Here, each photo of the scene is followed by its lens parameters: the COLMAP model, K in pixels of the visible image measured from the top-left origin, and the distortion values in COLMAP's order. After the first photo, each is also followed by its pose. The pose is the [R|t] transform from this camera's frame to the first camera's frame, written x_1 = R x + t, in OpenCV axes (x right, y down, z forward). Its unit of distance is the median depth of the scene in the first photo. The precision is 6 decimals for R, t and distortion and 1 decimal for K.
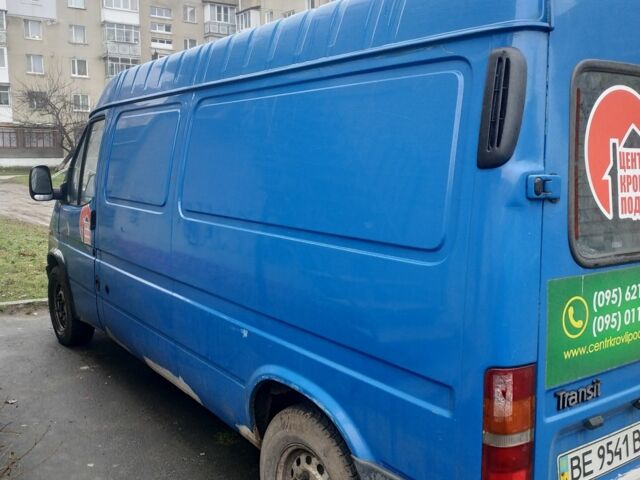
lens RADIAL K [[629.9, 0, 302.4], [0, 629.9, 240.0], [0, 0, 1]] dist [0.052263, -0.131956]
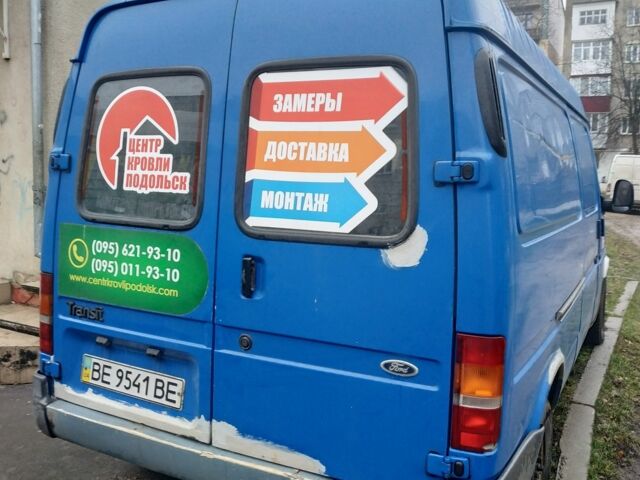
lens RADIAL K [[629.9, 0, 302.4], [0, 629.9, 240.0], [0, 0, 1]] dist [0.052263, -0.131956]
pose [[0.428965, 0.099727, -0.897800, 1.816808], [-0.143463, 0.988794, 0.041288, -0.038266], [0.891856, 0.111090, 0.438465, 0.766768]]
